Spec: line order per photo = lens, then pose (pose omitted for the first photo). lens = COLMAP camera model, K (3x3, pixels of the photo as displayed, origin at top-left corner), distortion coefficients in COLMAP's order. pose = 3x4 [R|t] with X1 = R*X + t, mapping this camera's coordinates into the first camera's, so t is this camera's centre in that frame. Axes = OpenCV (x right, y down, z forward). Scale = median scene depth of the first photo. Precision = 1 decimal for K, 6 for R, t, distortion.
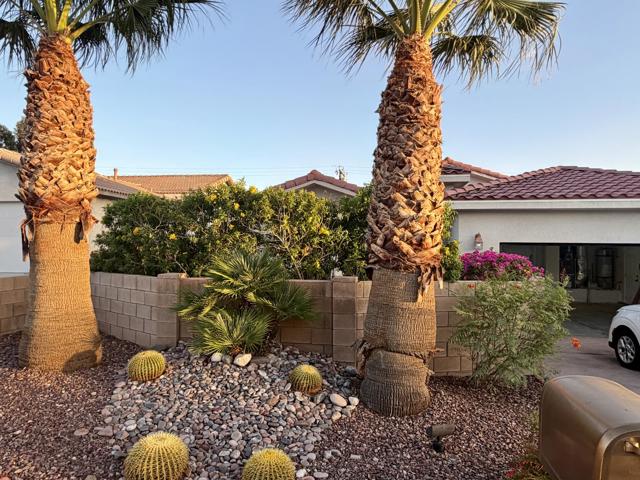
lens RADIAL K [[432.3, 0, 320.1], [0, 432.3, 236.4], [0, 0, 1]] dist [0.002776, -0.000035]
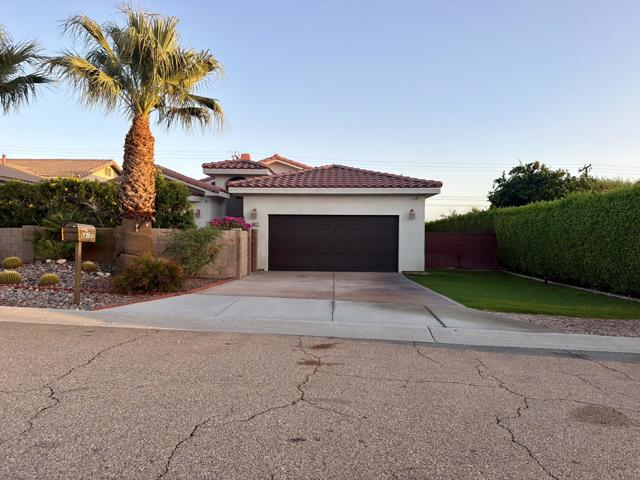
lens RADIAL K [[445.1, 0, 319.9], [0, 445.1, 243.1], [0, 0, 1]] dist [-0.000491, -0.000360]
pose [[0.987973, -0.005197, 0.154542, 0.787094], [-0.002488, 0.998771, 0.049493, 0.085653], [-0.154609, -0.049282, 0.986746, -1.441830]]
